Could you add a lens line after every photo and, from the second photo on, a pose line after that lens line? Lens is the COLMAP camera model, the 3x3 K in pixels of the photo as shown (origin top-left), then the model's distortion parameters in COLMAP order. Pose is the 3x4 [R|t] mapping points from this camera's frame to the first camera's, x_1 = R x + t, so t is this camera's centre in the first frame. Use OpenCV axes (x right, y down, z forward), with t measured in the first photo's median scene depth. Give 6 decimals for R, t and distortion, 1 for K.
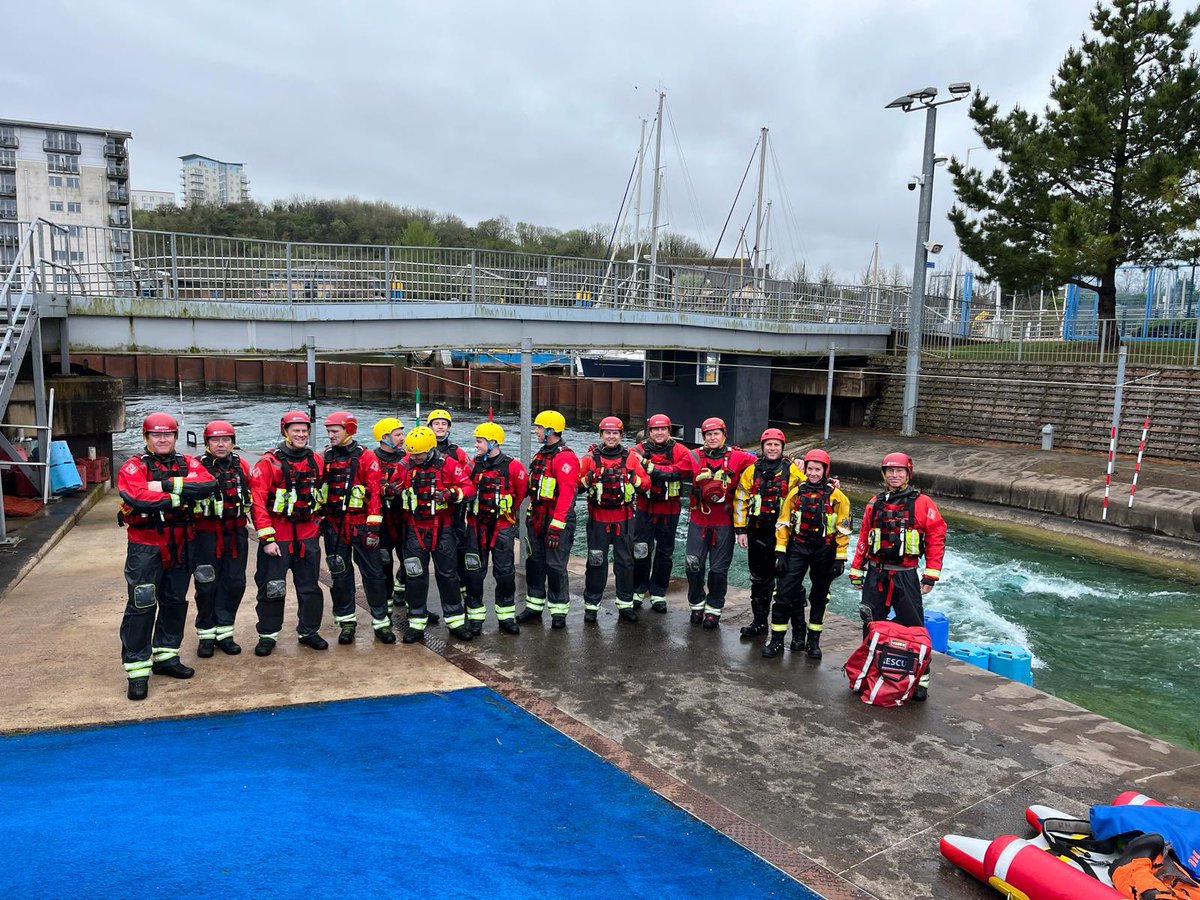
lens RADIAL K [[850.1, 0, 600.0], [0, 850.1, 450.0], [0, 0, 1]] dist [-0.000023, -0.050128]
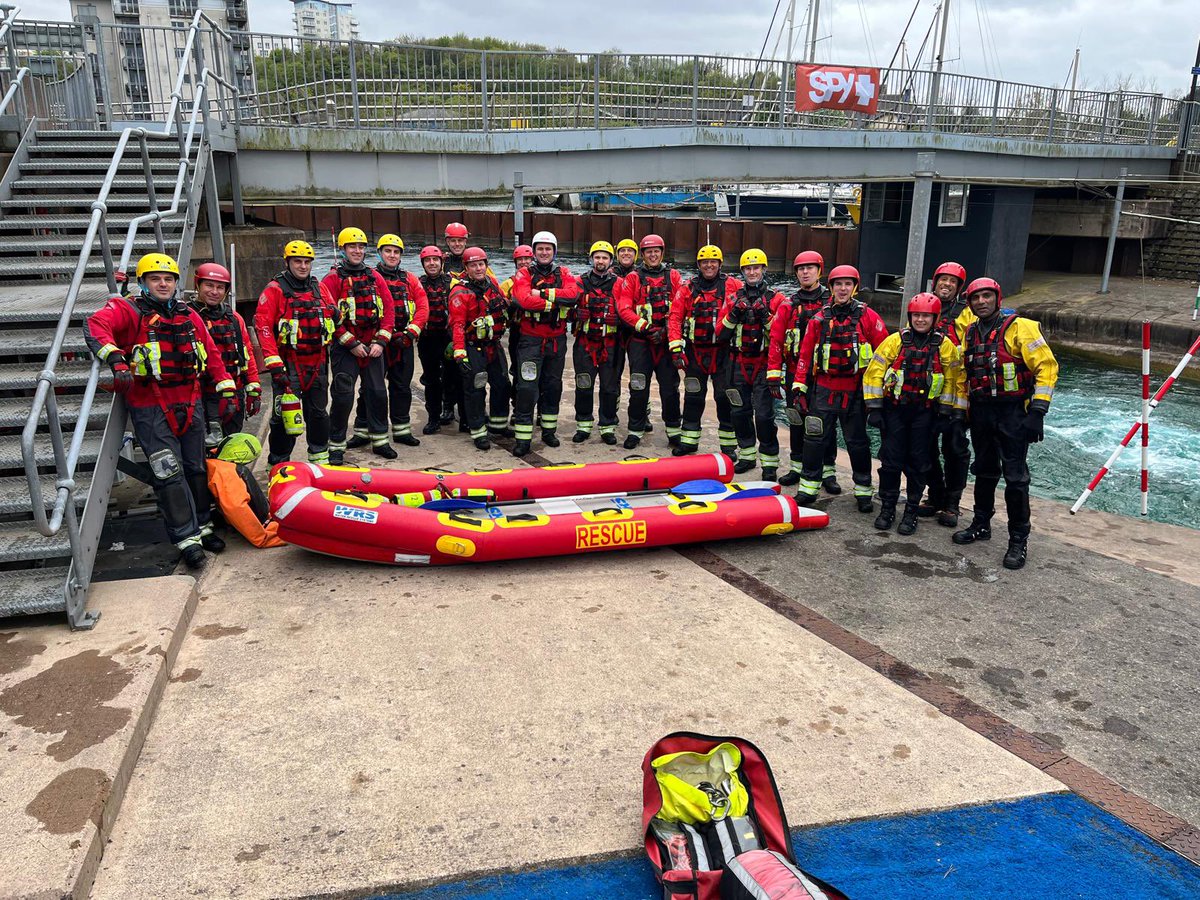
lens RADIAL K [[820.6, 0, 575.4], [0, 820.6, 450.4], [0, 0, 1]] dist [-0.002030, -0.003455]
pose [[0.988268, 0.025598, -0.150569, -0.136375], [0.003217, 0.982147, 0.188085, -0.016843], [0.152696, -0.186363, 0.970543, 0.168641]]
